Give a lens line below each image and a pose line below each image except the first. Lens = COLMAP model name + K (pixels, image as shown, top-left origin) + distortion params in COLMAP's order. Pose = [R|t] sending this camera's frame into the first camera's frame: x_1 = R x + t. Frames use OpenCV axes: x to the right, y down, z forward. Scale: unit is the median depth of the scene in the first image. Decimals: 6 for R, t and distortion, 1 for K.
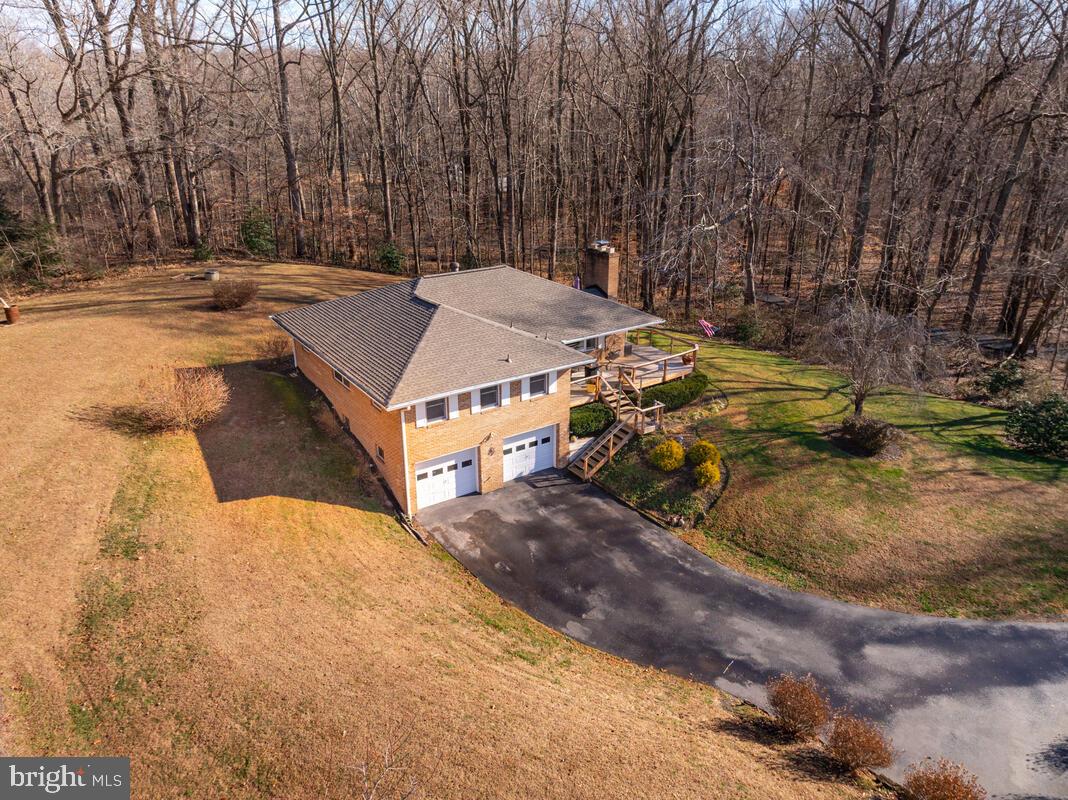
lens RADIAL K [[747.9, 0, 530.9], [0, 747.9, 400.9], [0, 0, 1]] dist [-0.006791, -0.006377]
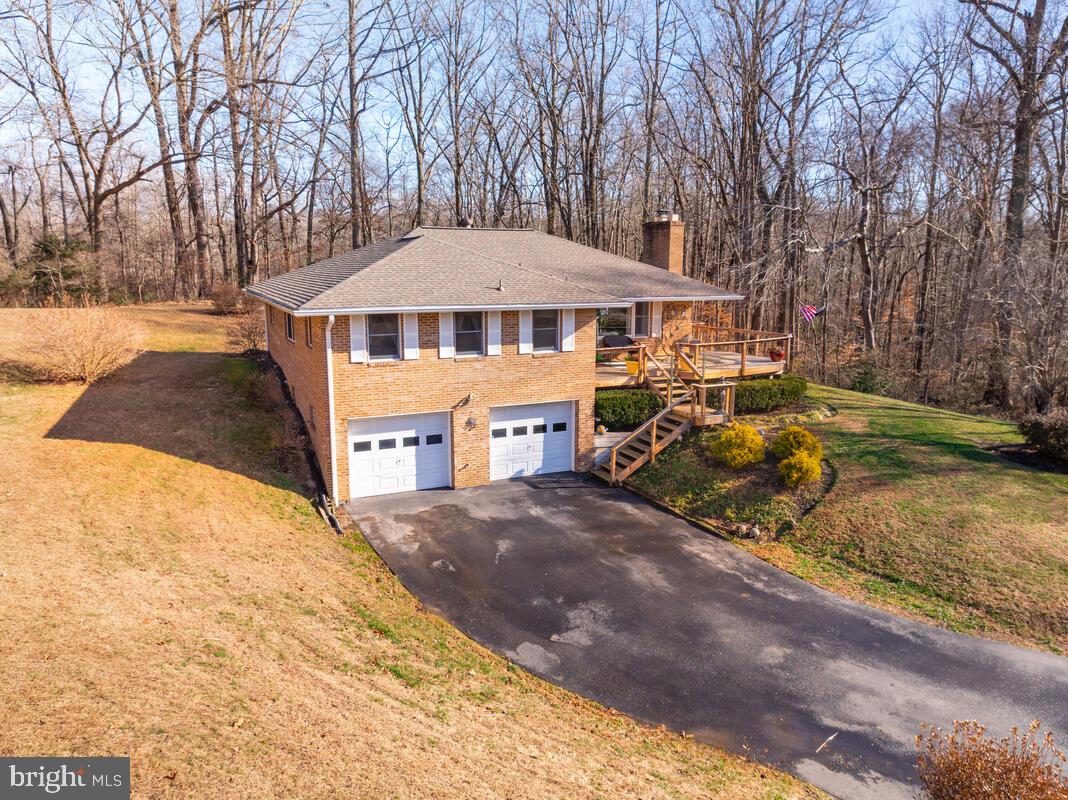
lens RADIAL K [[747.9, 0, 535.1], [0, 747.9, 399.4], [0, 0, 1]] dist [-0.006791, -0.006377]
pose [[0.988773, 0.030067, -0.146371, 0.111200], [-0.060323, 0.976499, -0.206906, 0.195402], [0.136710, 0.213412, 0.967350, 0.363617]]
